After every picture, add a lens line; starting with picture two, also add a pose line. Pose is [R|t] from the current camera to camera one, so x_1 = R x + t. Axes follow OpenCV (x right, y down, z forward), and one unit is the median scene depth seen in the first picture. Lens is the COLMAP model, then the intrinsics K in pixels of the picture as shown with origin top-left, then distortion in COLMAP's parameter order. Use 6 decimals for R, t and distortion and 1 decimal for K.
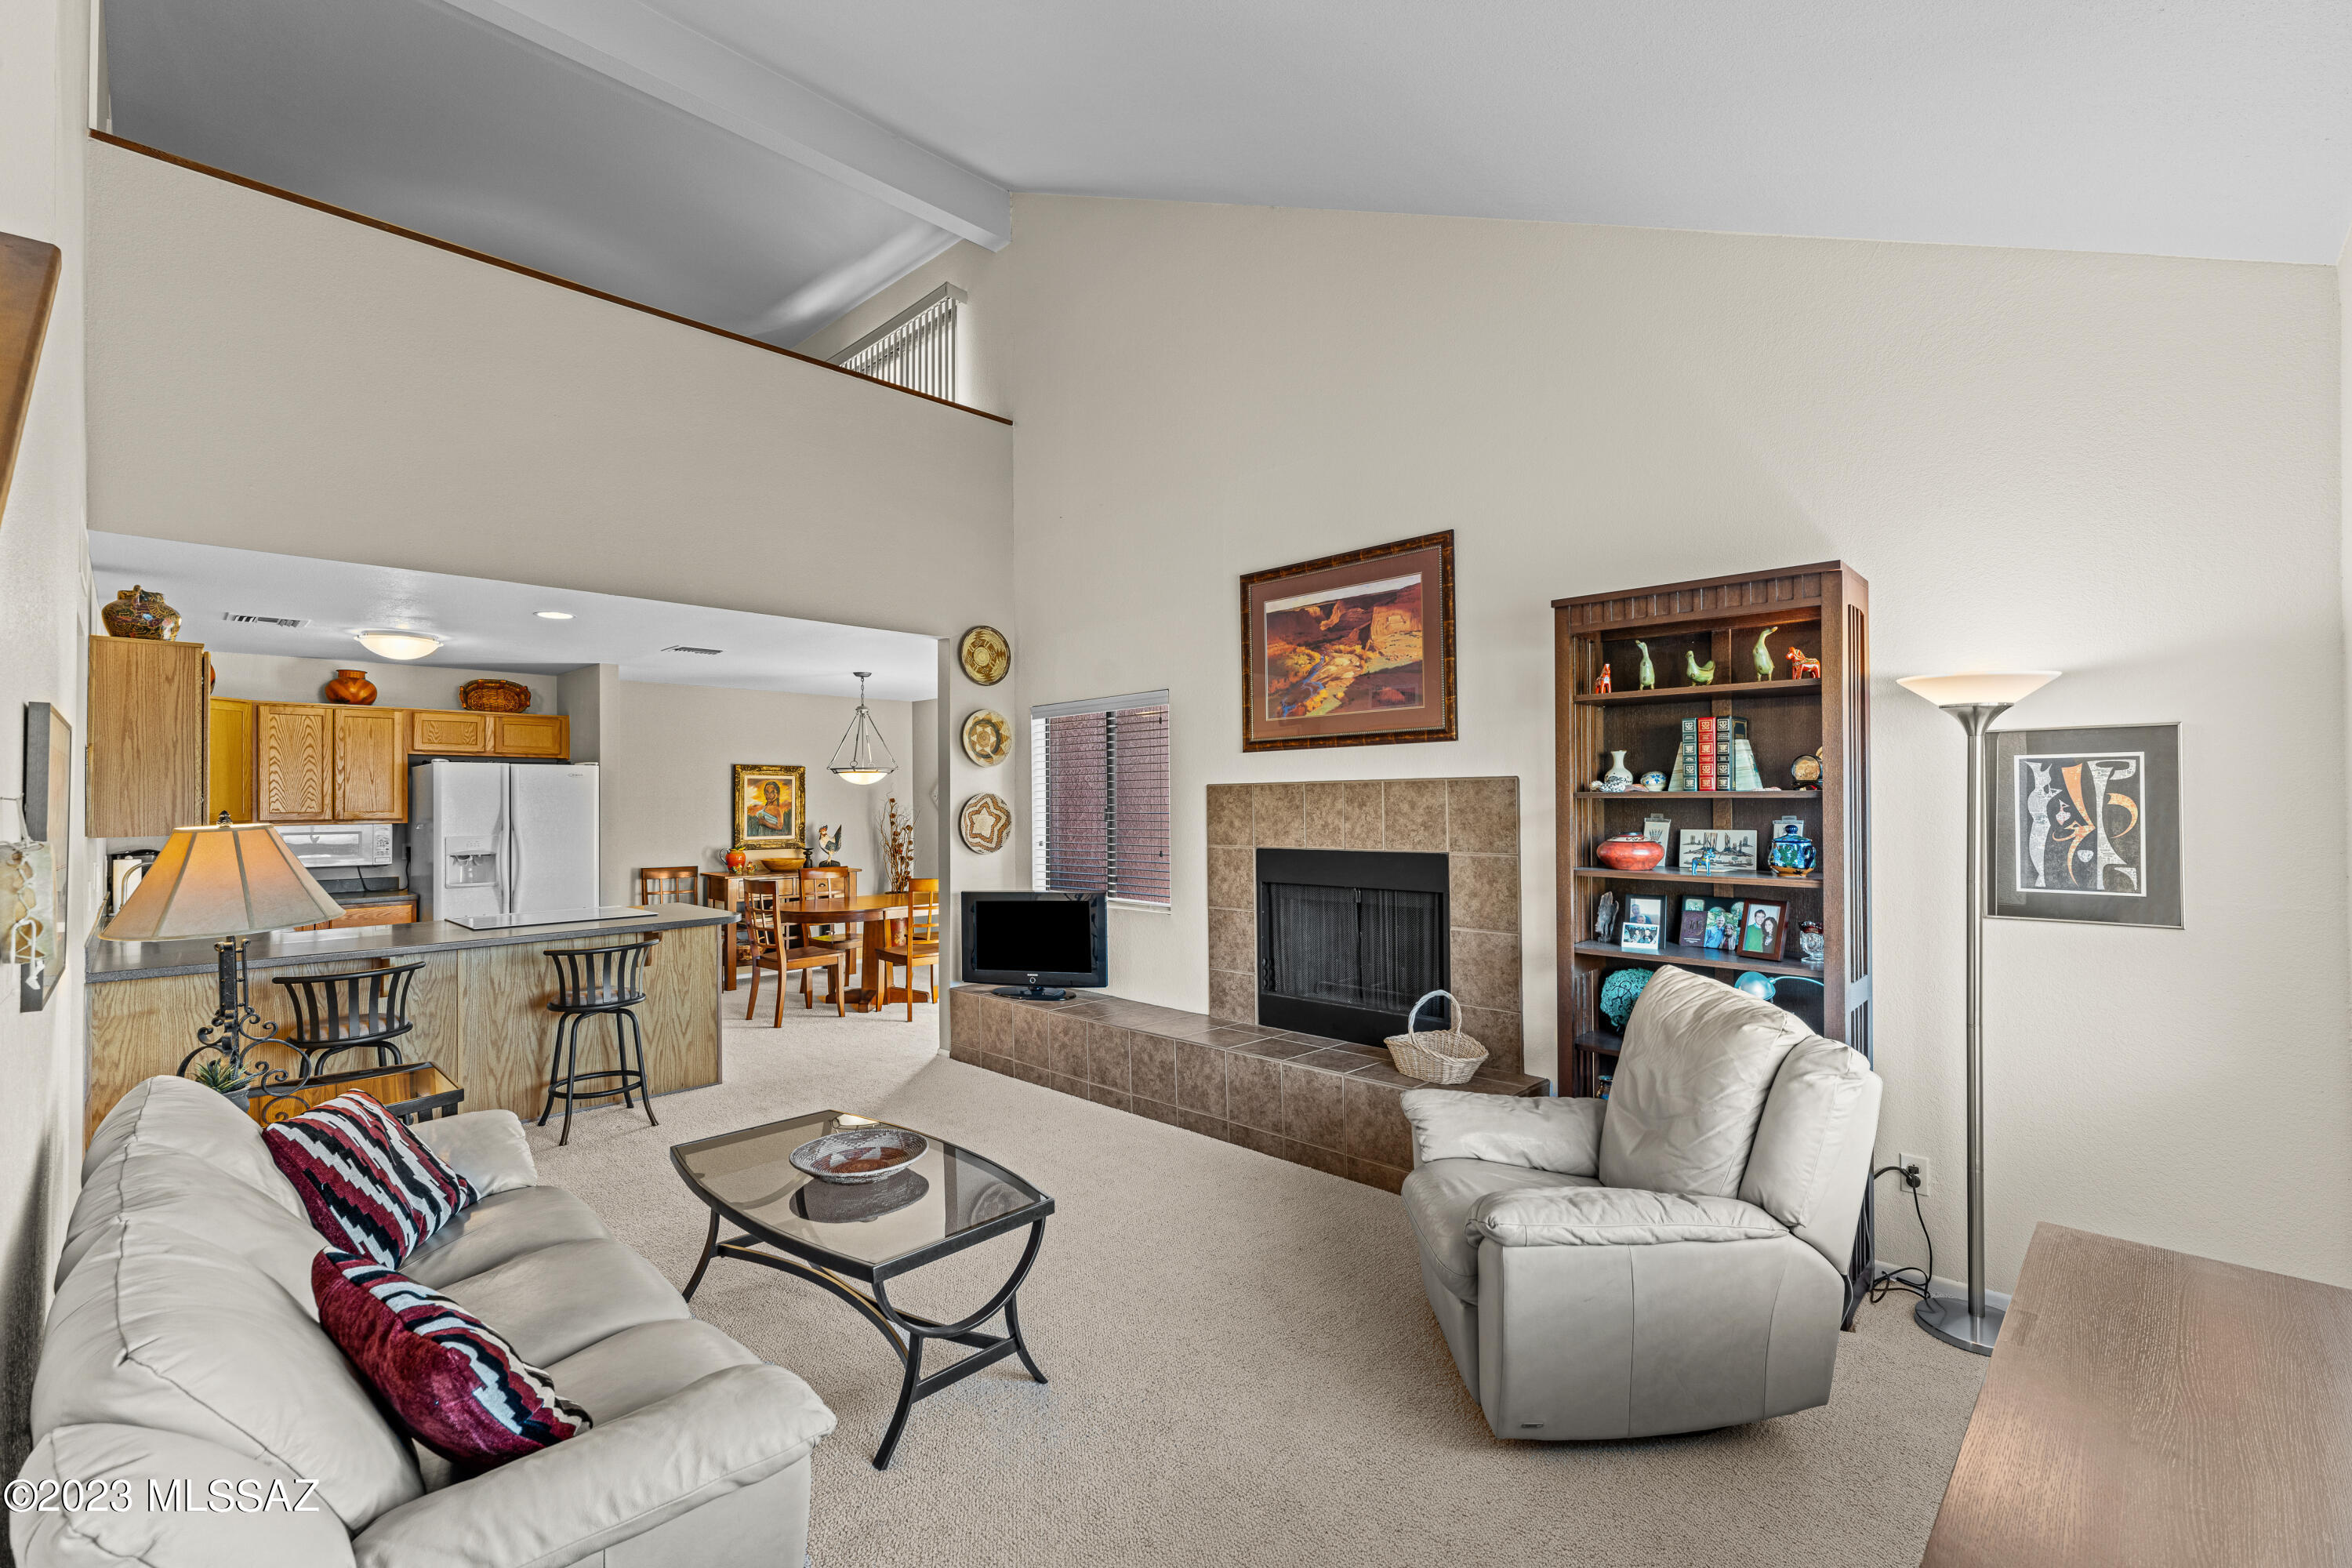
lens RADIAL K [[1013.1, 0, 1173.3], [0, 1013.1, 790.0], [0, 0, 1]] dist [-0.000042, -0.001138]
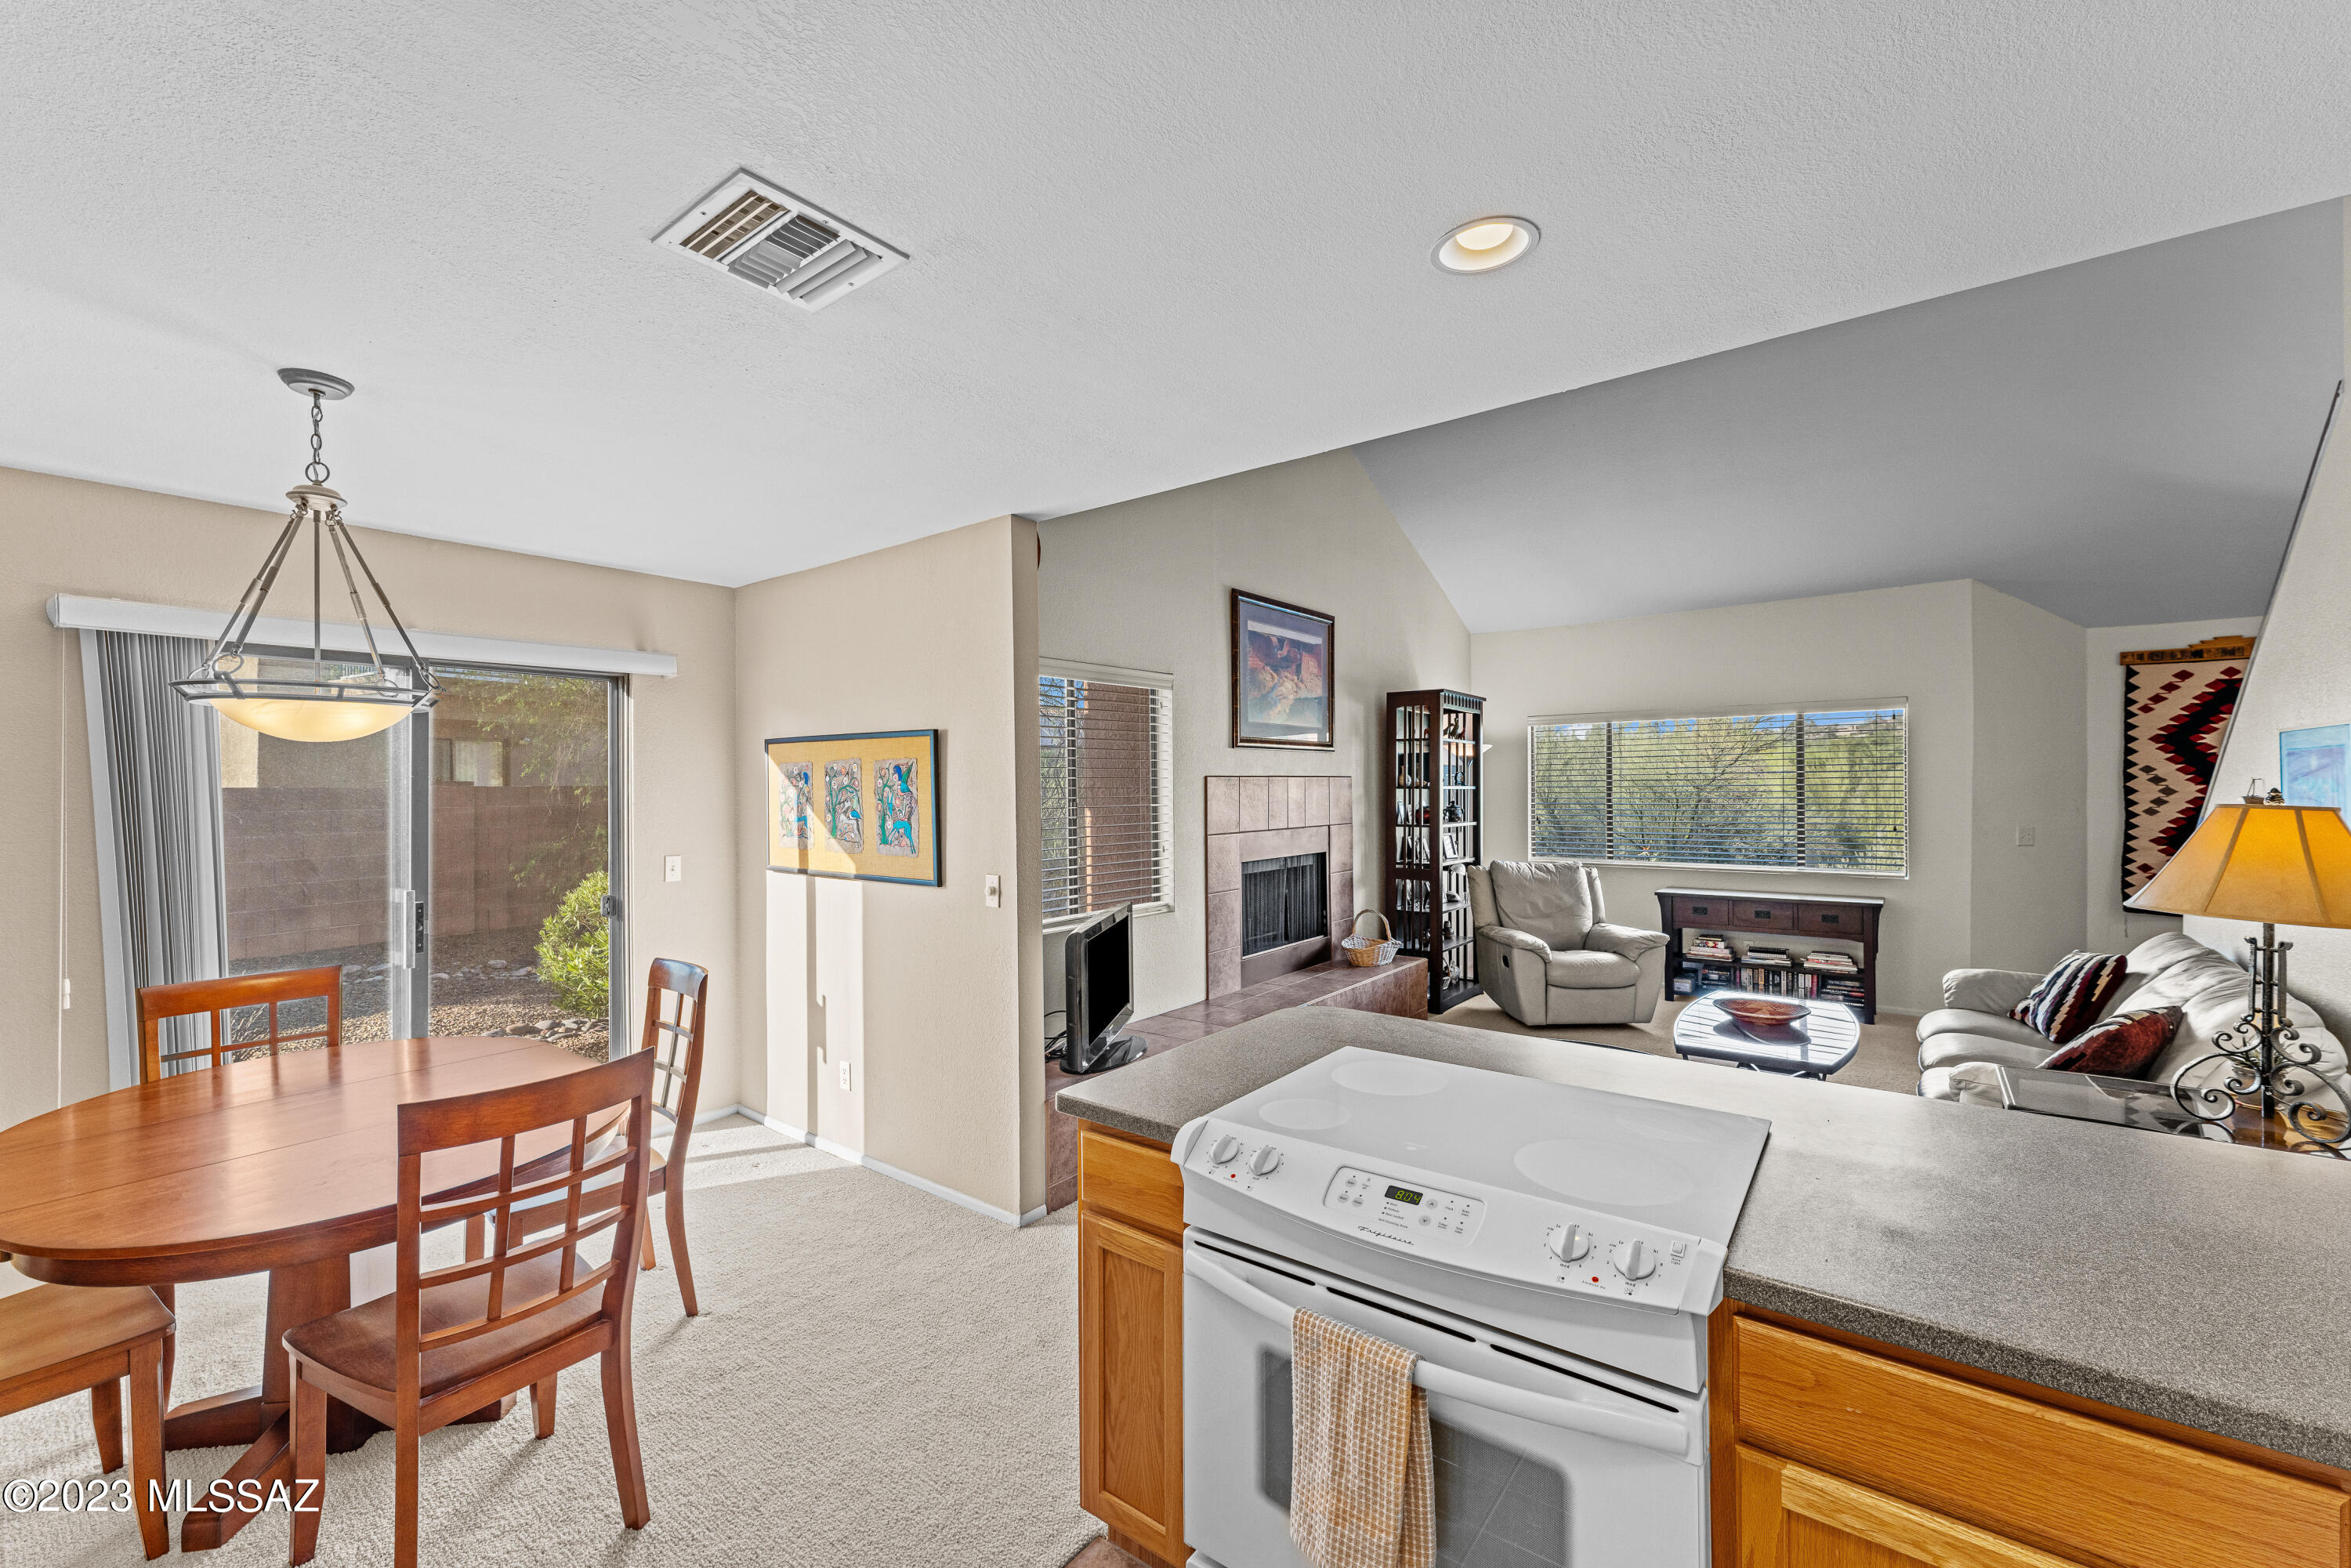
lens RADIAL K [[952.8, 0, 1172.9], [0, 952.8, 785.6], [0, 0, 1]] dist [-0.001032, 0.001295]
pose [[-0.117780, 0.011659, 0.992971, -0.978983], [-0.001022, 0.999929, -0.011862, 0.017243], [-0.993039, -0.002412, -0.117759, 1.215934]]
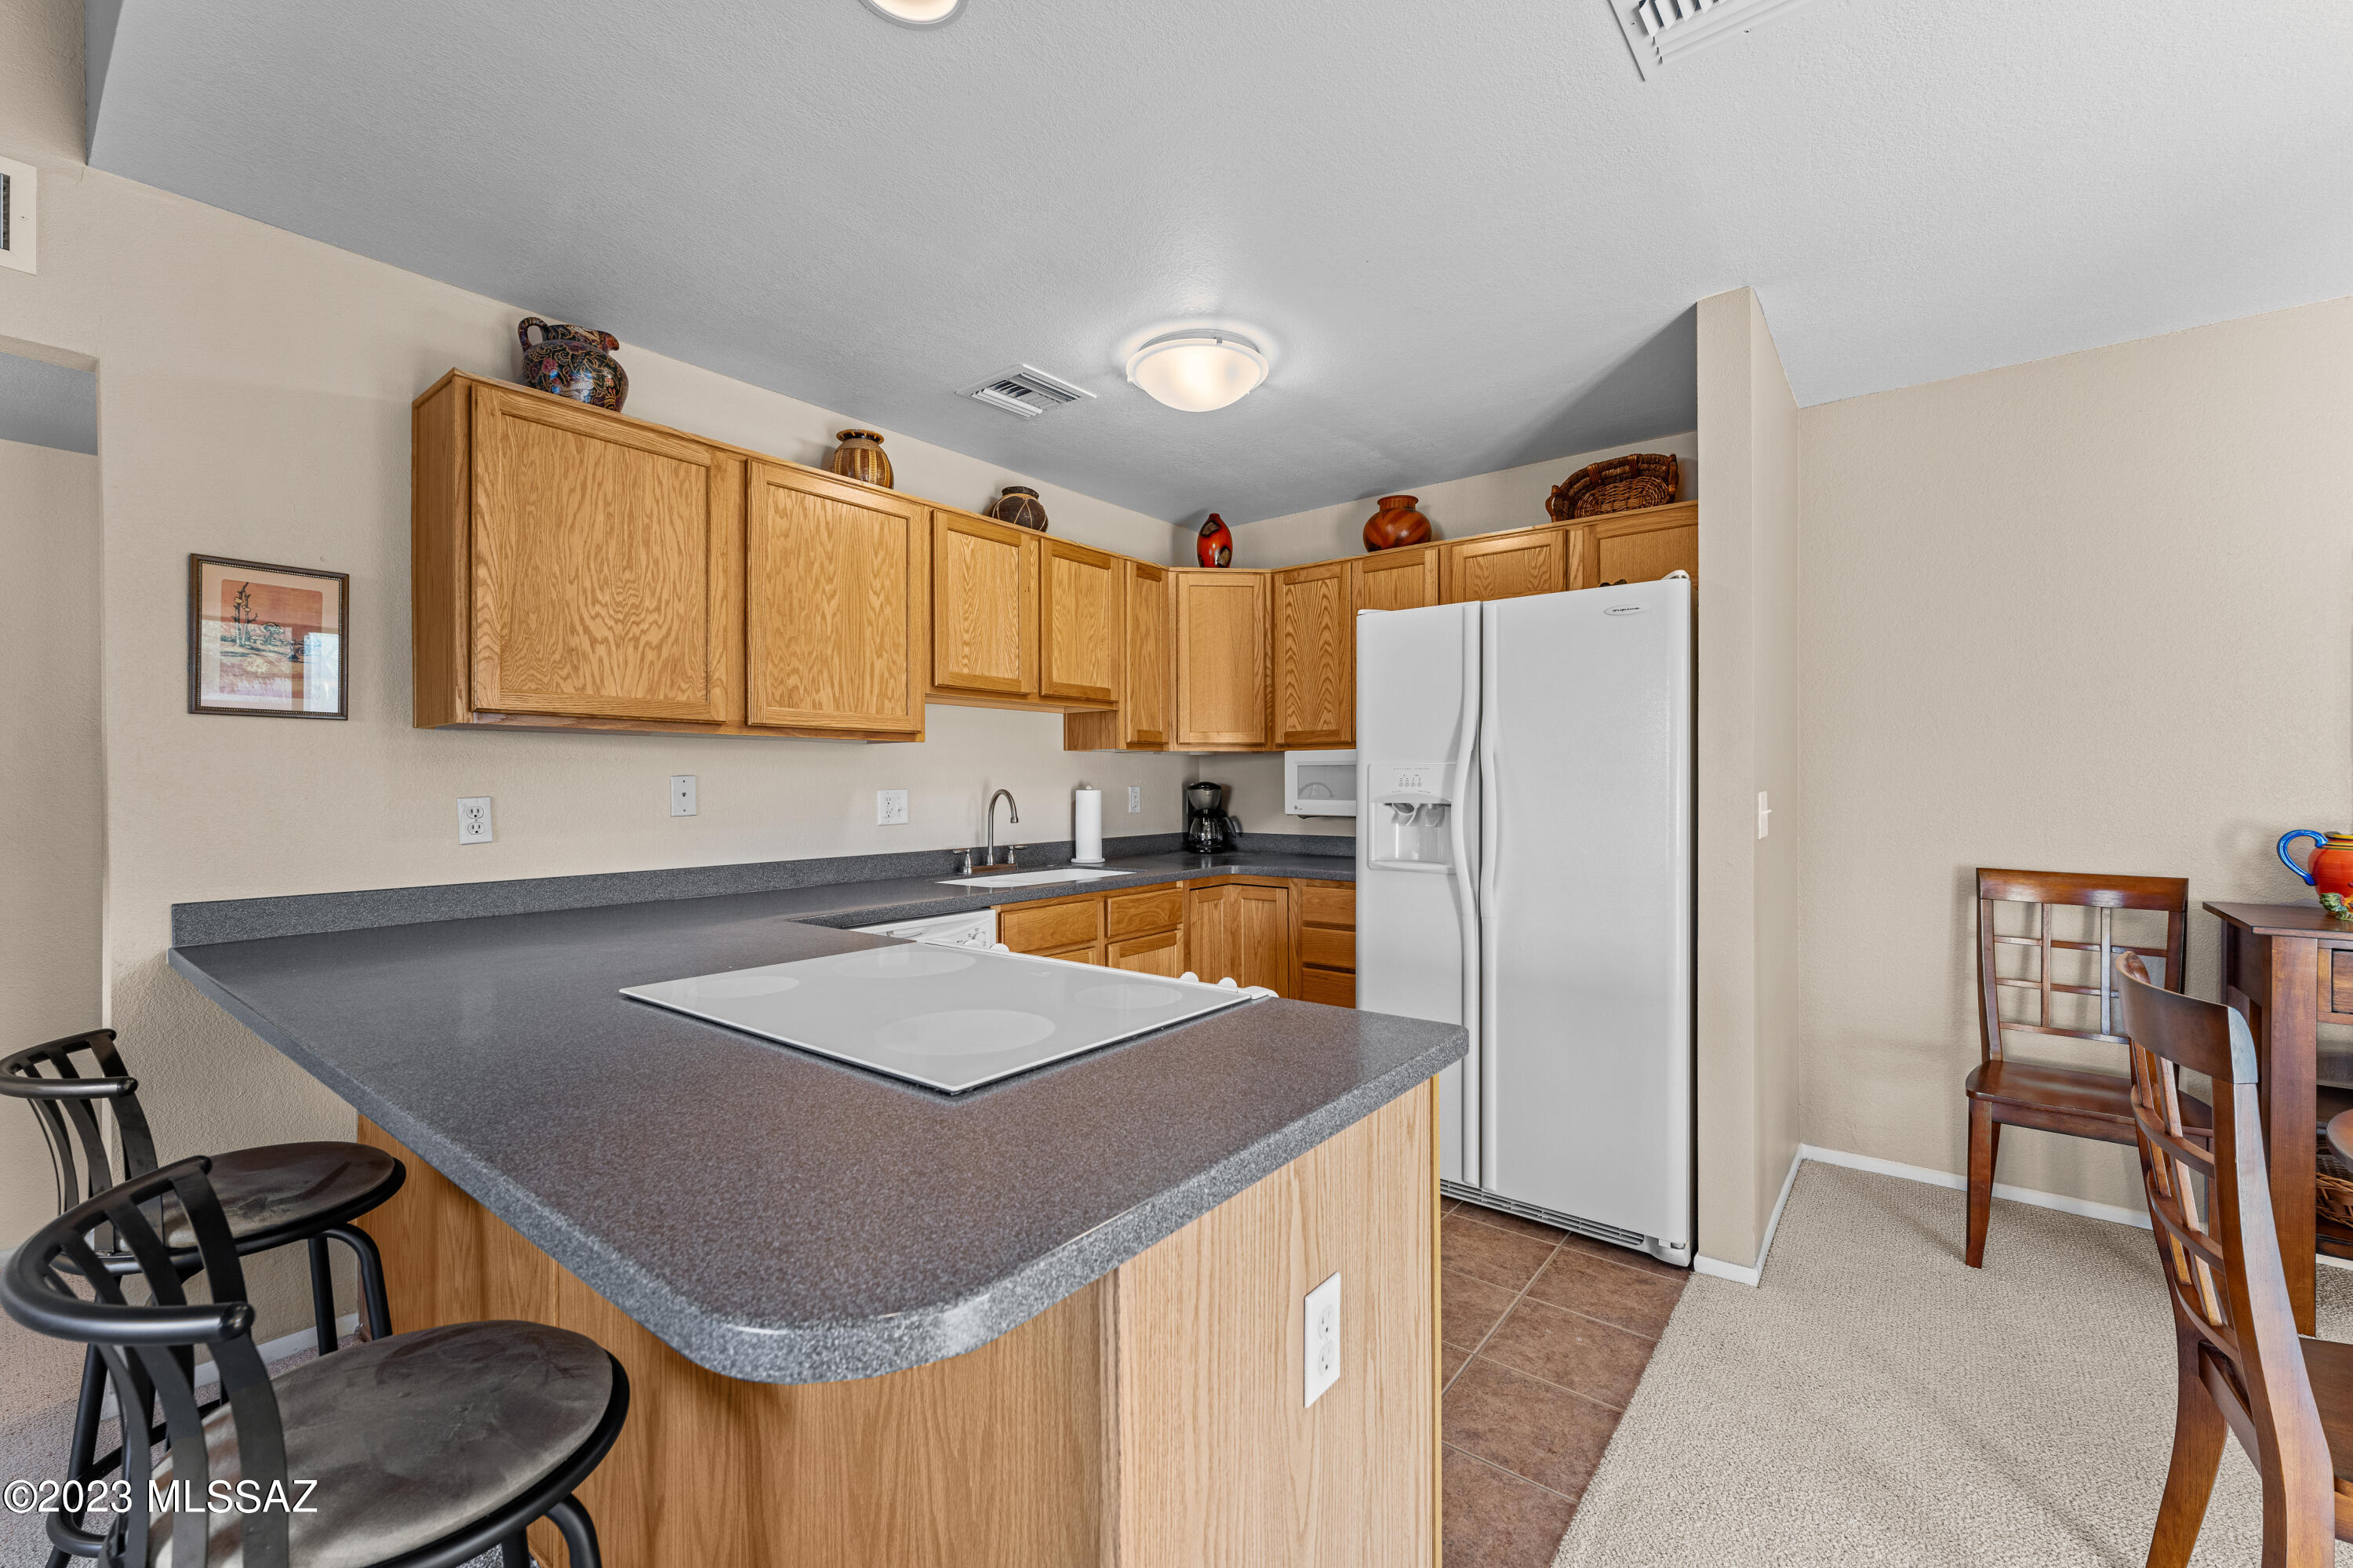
lens RADIAL K [[953.7, 0, 1174.7], [0, 953.7, 792.0], [0, 0, 1]] dist [-0.001032, 0.001295]
pose [[0.103816, 0.015275, -0.994479, -0.343335], [0.012088, 0.999789, 0.016619, 0.066421], [0.994523, -0.013747, 0.103609, 1.111971]]
